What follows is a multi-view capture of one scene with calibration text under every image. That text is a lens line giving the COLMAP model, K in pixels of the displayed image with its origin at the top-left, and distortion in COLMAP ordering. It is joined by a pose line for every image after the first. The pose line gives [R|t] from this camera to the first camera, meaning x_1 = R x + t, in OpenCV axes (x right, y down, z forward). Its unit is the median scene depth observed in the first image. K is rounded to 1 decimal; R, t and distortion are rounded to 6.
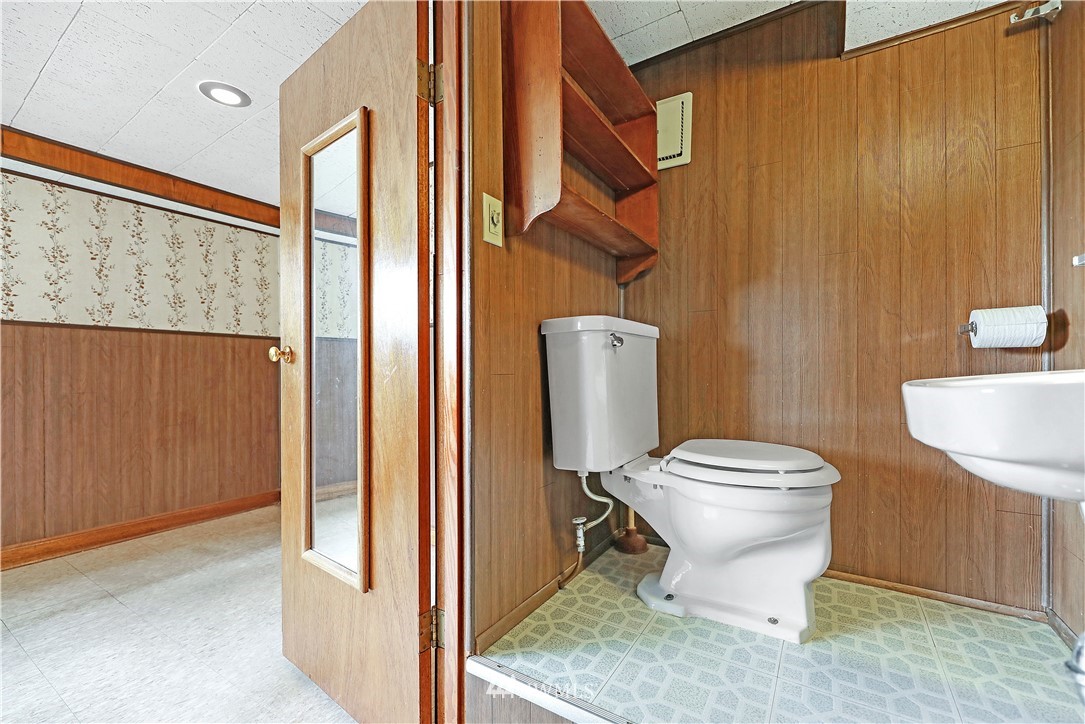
lens RADIAL K [[454.1, 0, 550.9], [0, 454.1, 375.6], [0, 0, 1]] dist [0.006506, -0.002365]
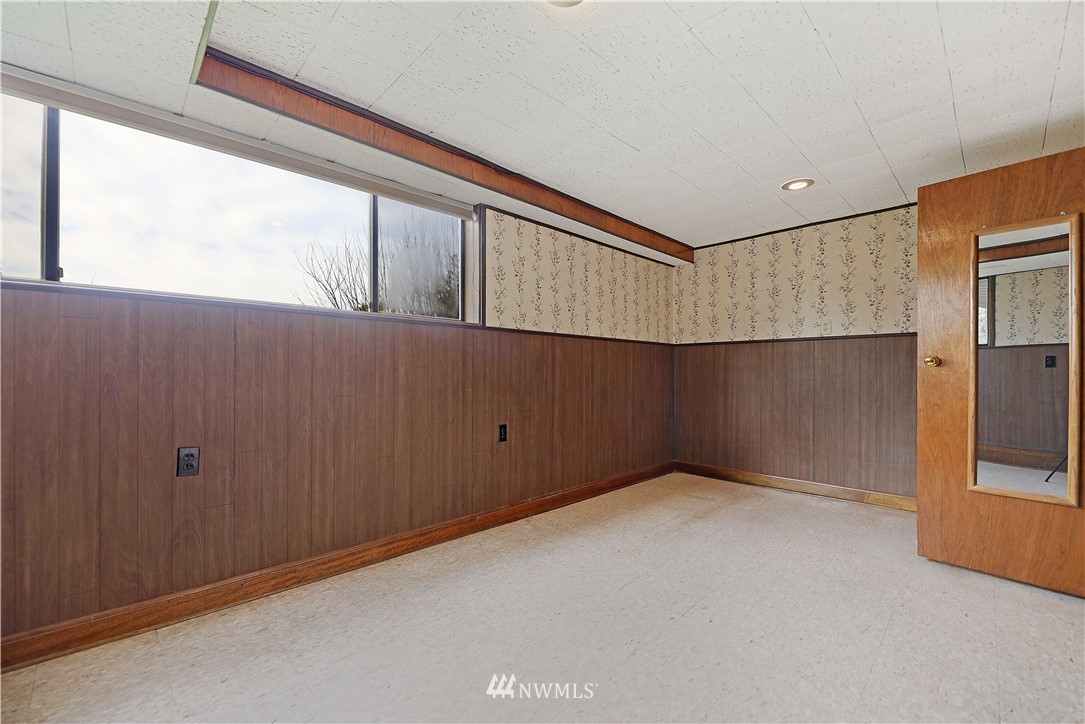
lens RADIAL K [[454.1, 0, 541.8], [0, 454.1, 370.3], [0, 0, 1]] dist [0.006506, -0.002365]
pose [[0.972957, -0.001209, -0.230984, -1.071425], [-0.001822, 0.999915, -0.012908, 0.015233], [0.230979, 0.012979, 0.972872, -0.565751]]
